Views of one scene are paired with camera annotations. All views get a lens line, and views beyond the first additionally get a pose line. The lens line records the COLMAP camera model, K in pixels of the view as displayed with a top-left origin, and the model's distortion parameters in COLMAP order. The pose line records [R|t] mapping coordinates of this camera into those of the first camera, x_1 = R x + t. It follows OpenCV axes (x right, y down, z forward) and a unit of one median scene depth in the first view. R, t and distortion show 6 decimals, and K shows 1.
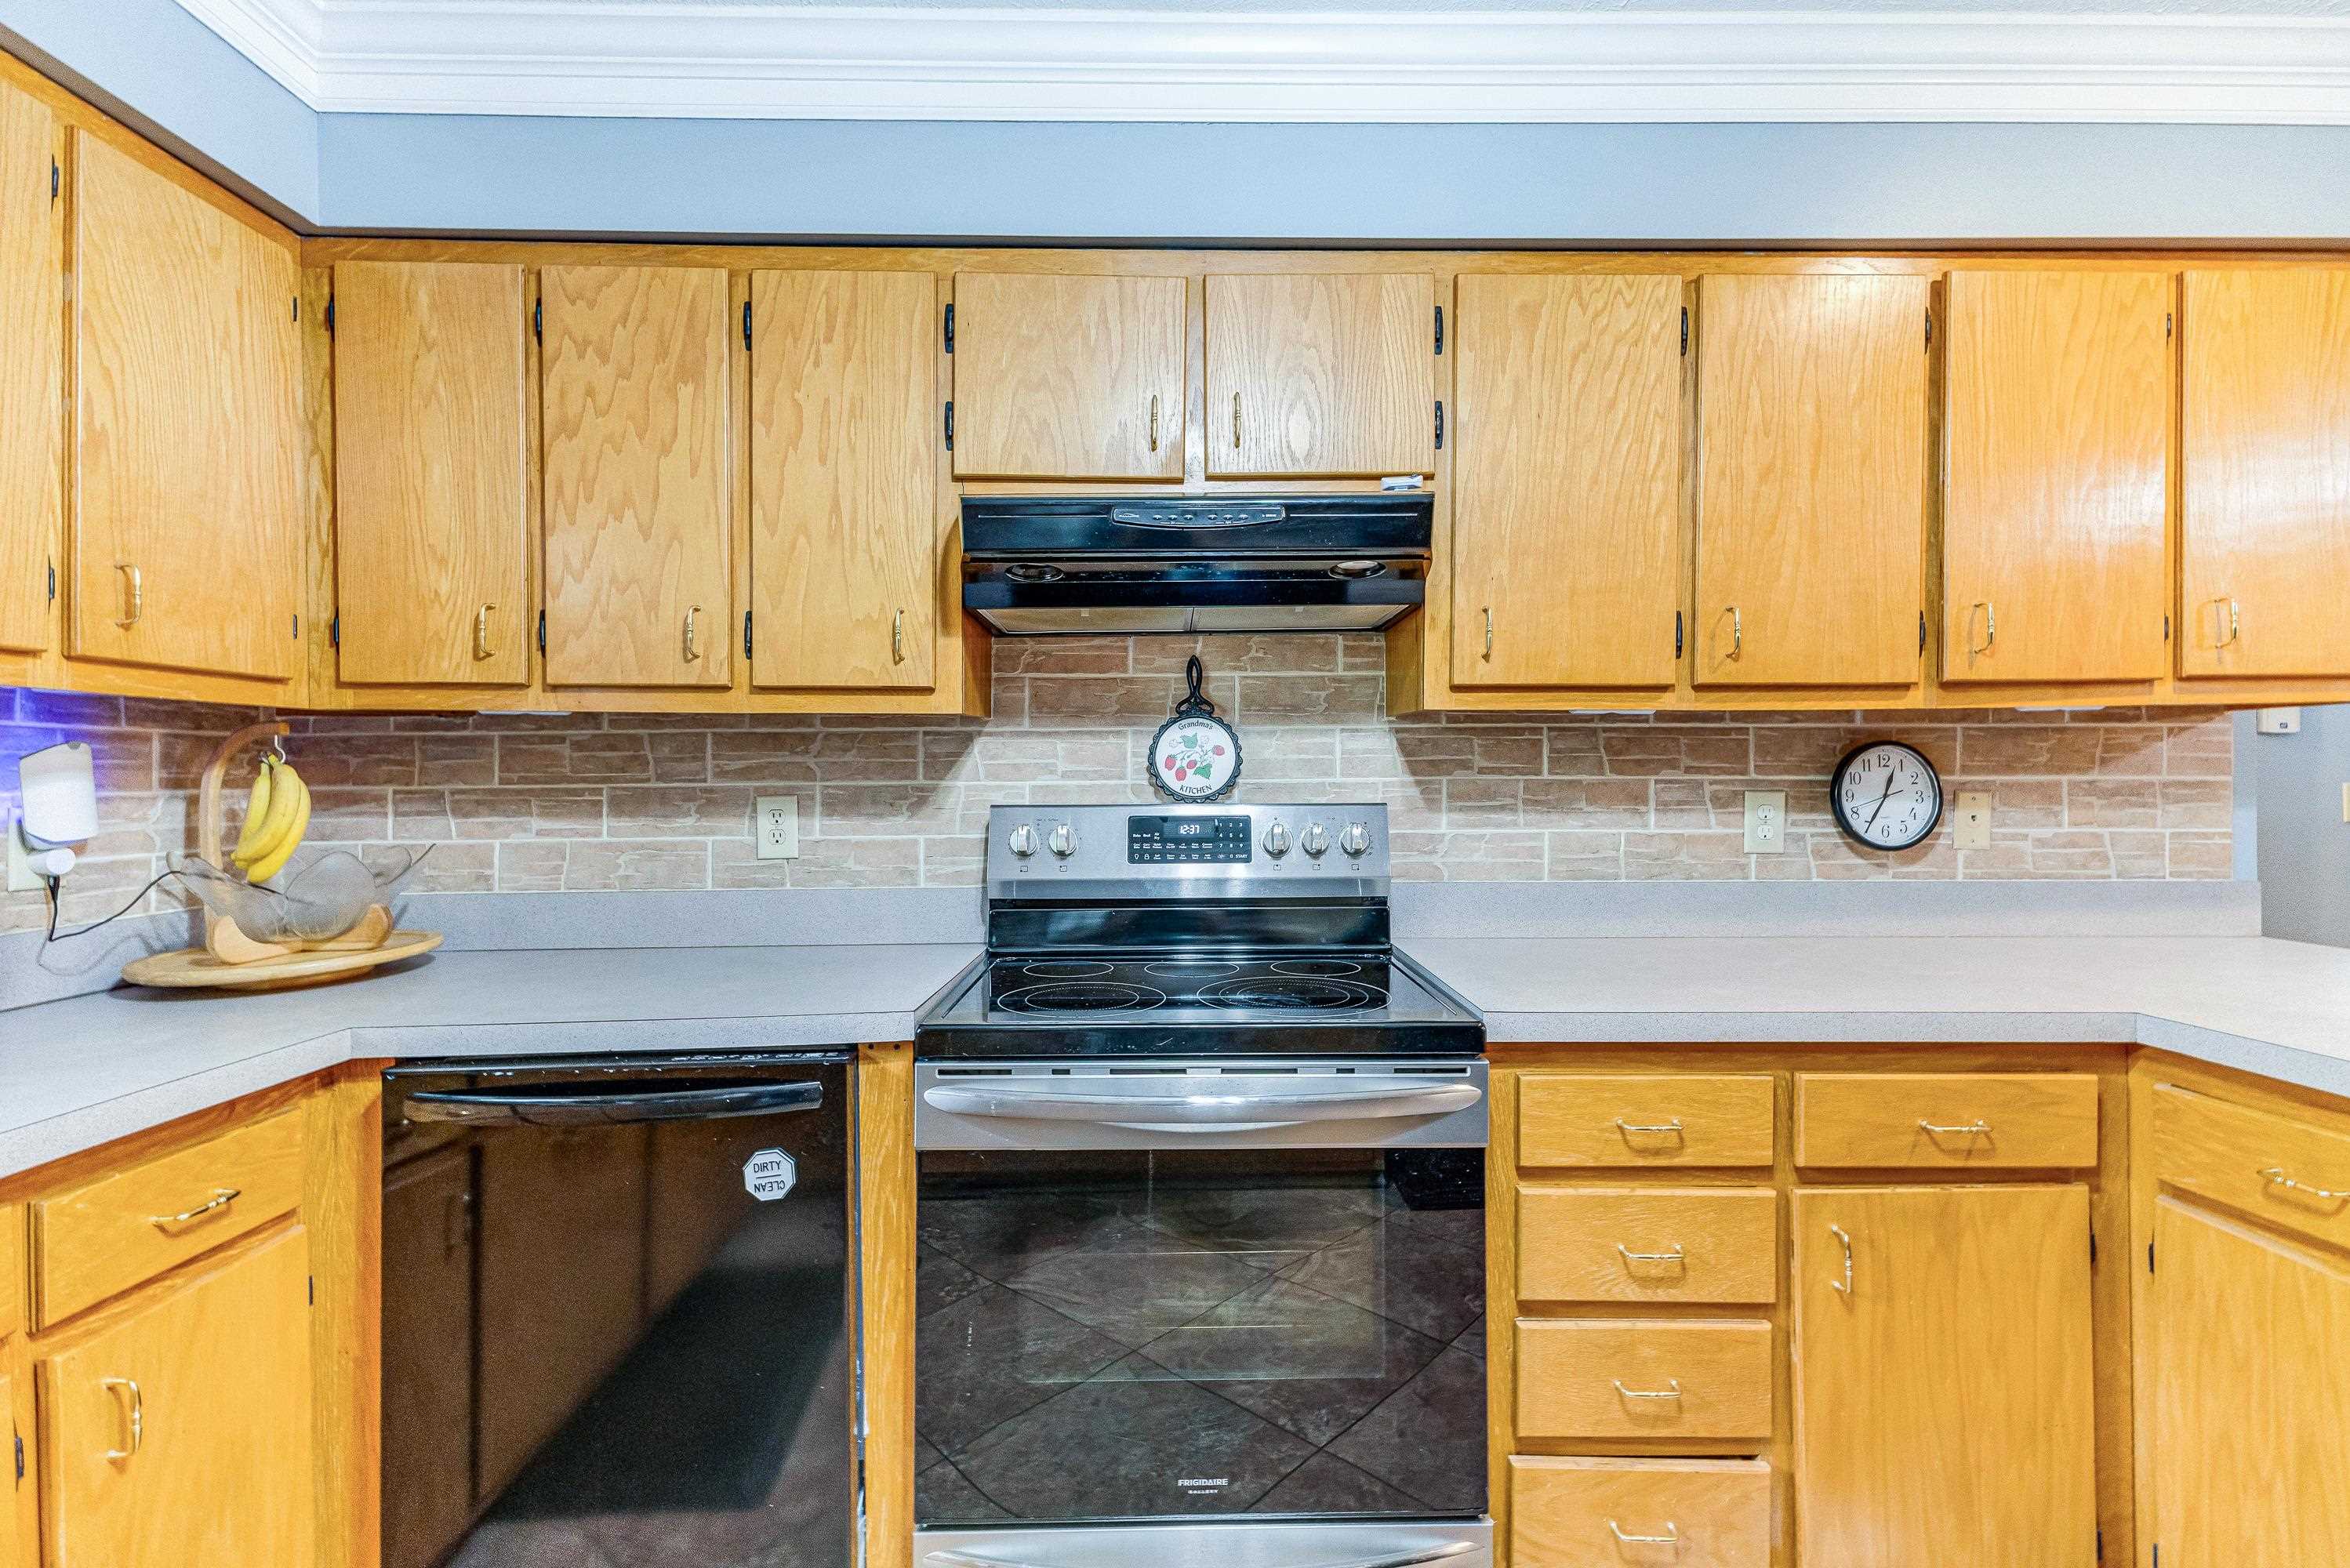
lens RADIAL K [[1031.3, 0, 1175.0], [0, 1031.3, 784.0], [0, 0, 1]] dist [0.008732, -0.000164]
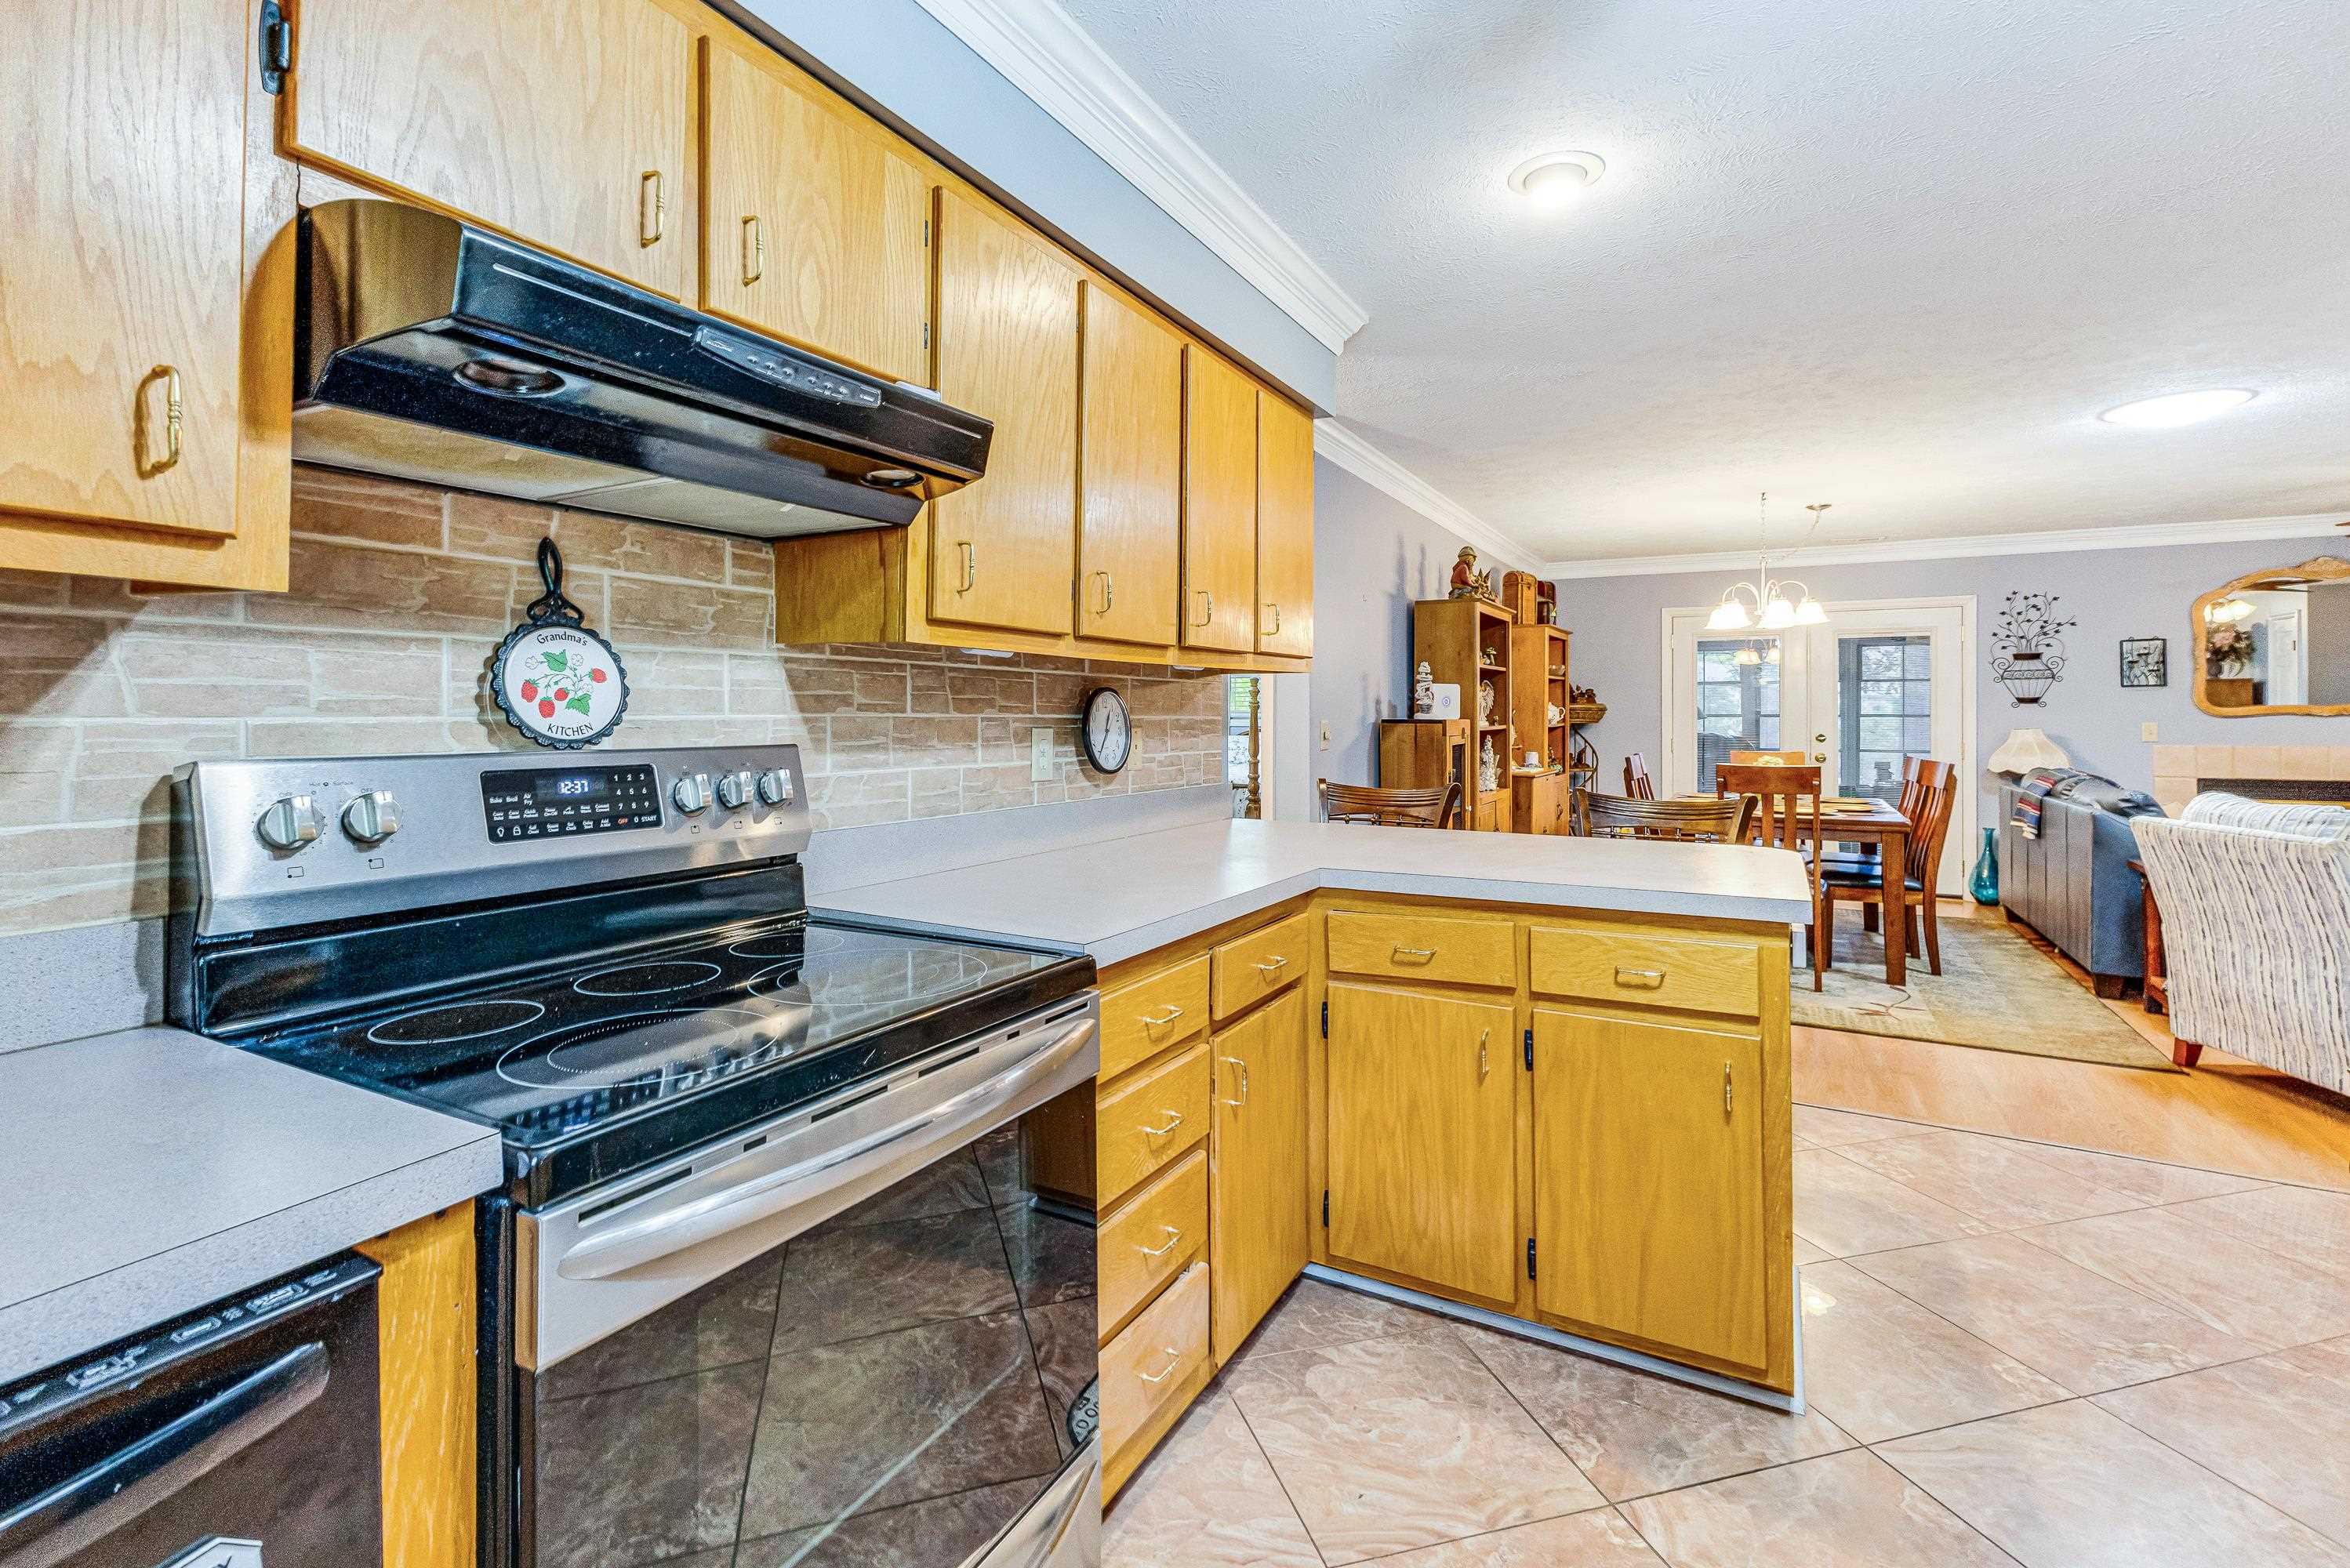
lens RADIAL K [[1057.9, 0, 1175.5], [0, 1057.9, 723.1], [0, 0, 1]] dist [0.013364, 0.000100]
pose [[0.496579, -0.001437, 0.867990, -0.396377], [-0.002403, 0.999993, 0.003031, -0.002437], [-0.867988, -0.003591, 0.496572, 0.276505]]
